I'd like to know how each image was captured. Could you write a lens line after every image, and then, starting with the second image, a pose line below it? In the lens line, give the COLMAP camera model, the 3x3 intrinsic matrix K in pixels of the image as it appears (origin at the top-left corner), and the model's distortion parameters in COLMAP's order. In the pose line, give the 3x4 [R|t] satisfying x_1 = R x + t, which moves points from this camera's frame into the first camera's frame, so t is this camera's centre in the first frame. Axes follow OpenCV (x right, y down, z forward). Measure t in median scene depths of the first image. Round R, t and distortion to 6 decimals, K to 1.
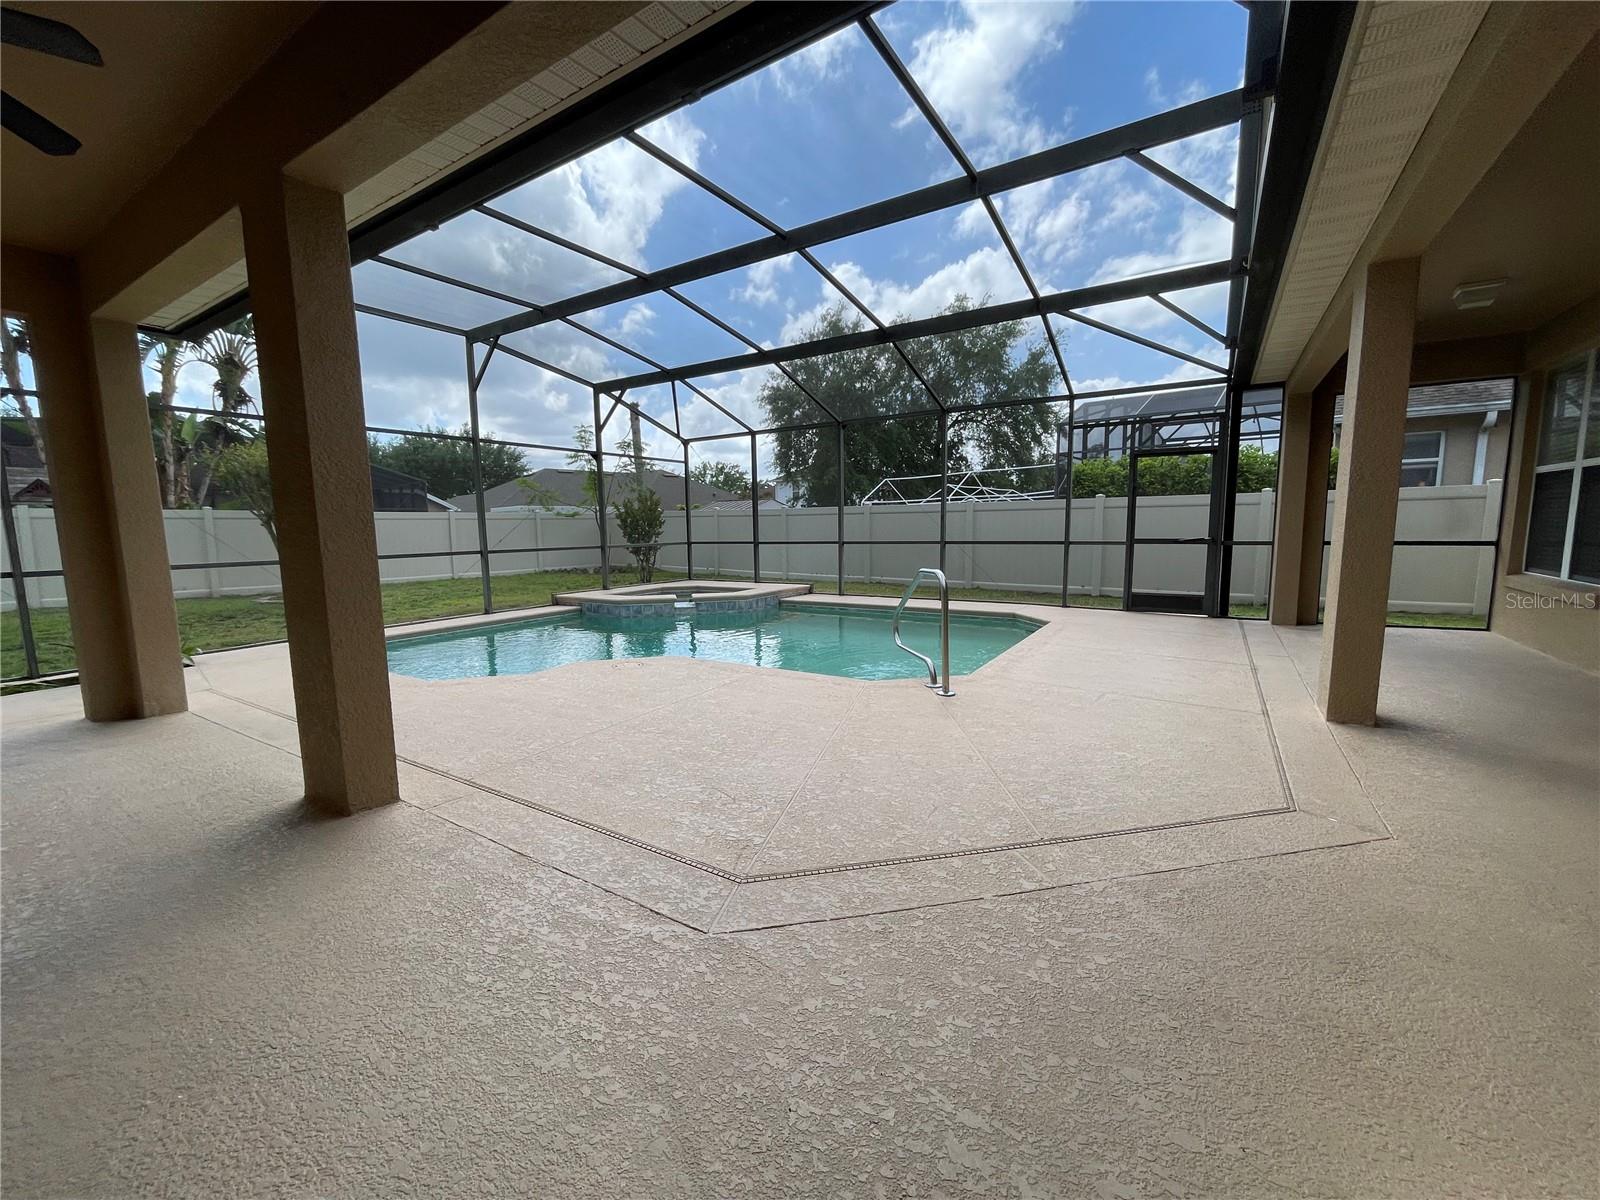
lens RADIAL K [[649.0, 0, 798.0], [0, 649.0, 595.7], [0, 0, 1]] dist [0.001456, -0.000124]
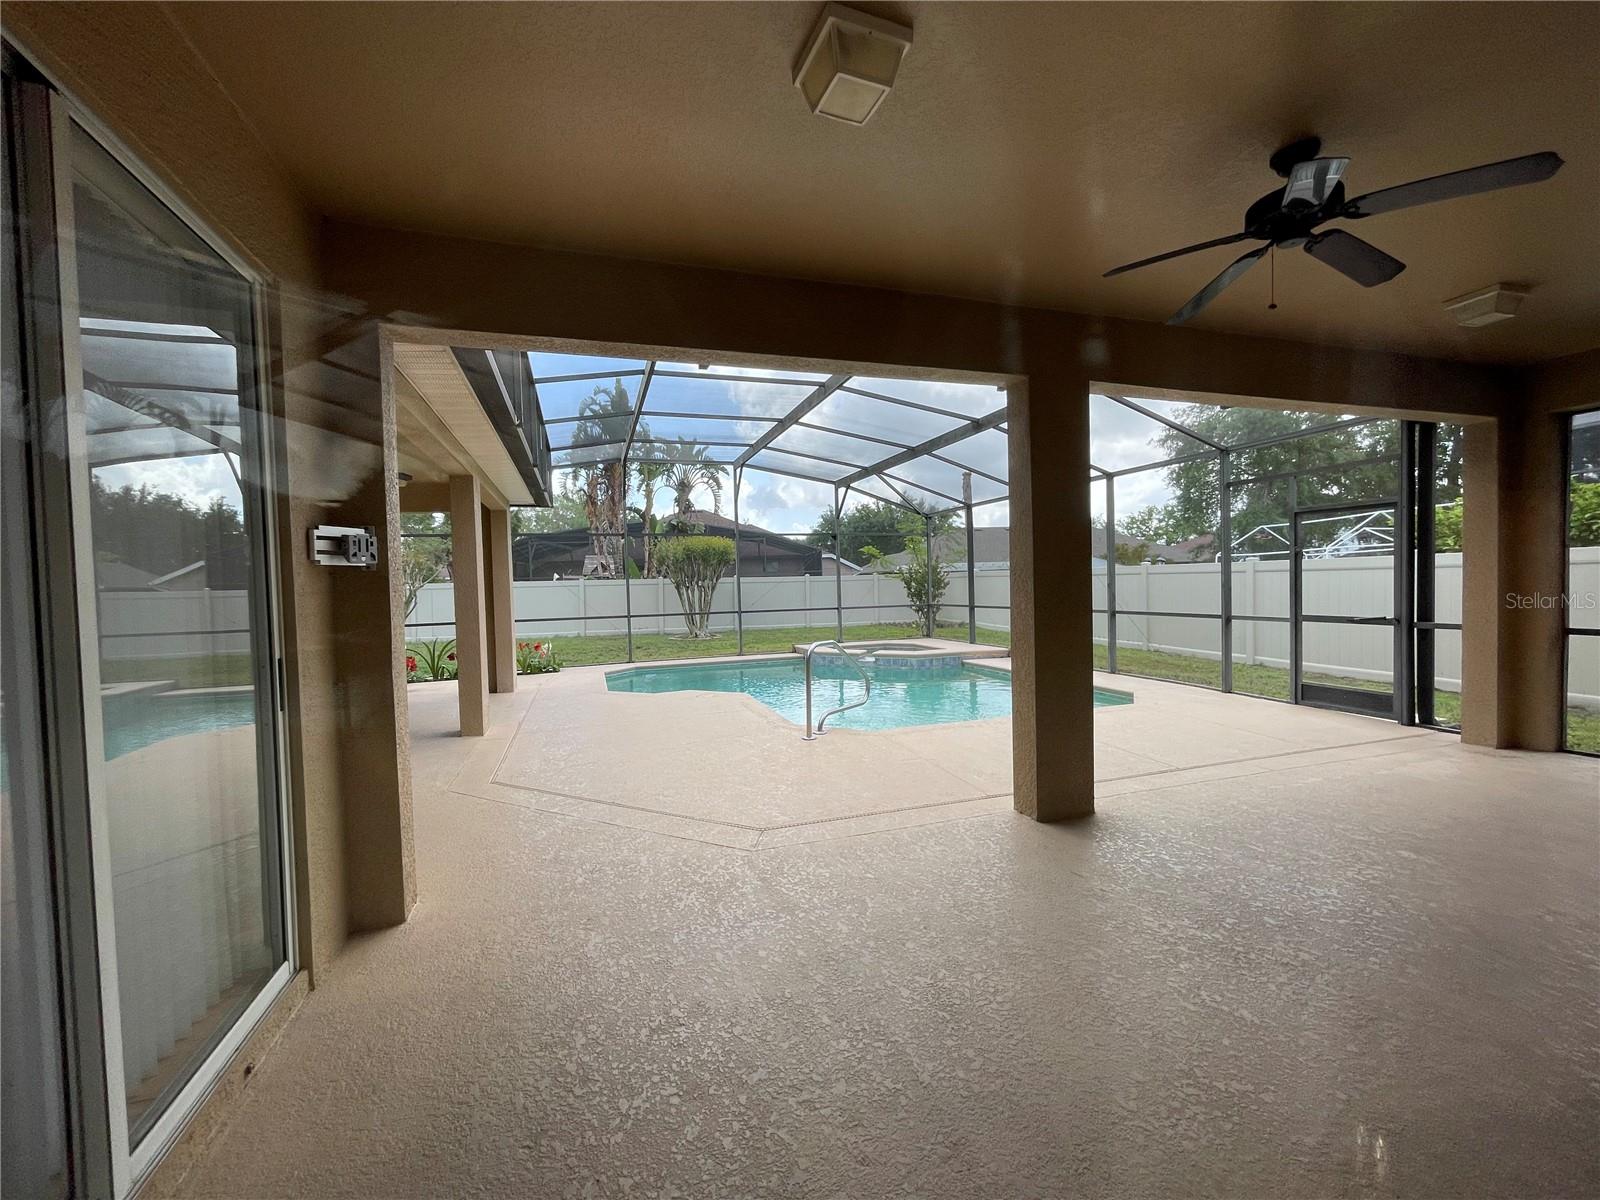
lens RADIAL K [[649.0, 0, 791.0], [0, 649.0, 604.1], [0, 0, 1]] dist [0.001456, -0.000124]
pose [[0.770322, 0.015199, -0.637474, 0.535791], [-0.055554, 0.997514, -0.043347, -0.030428], [0.635230, 0.068805, 0.769252, -0.019472]]
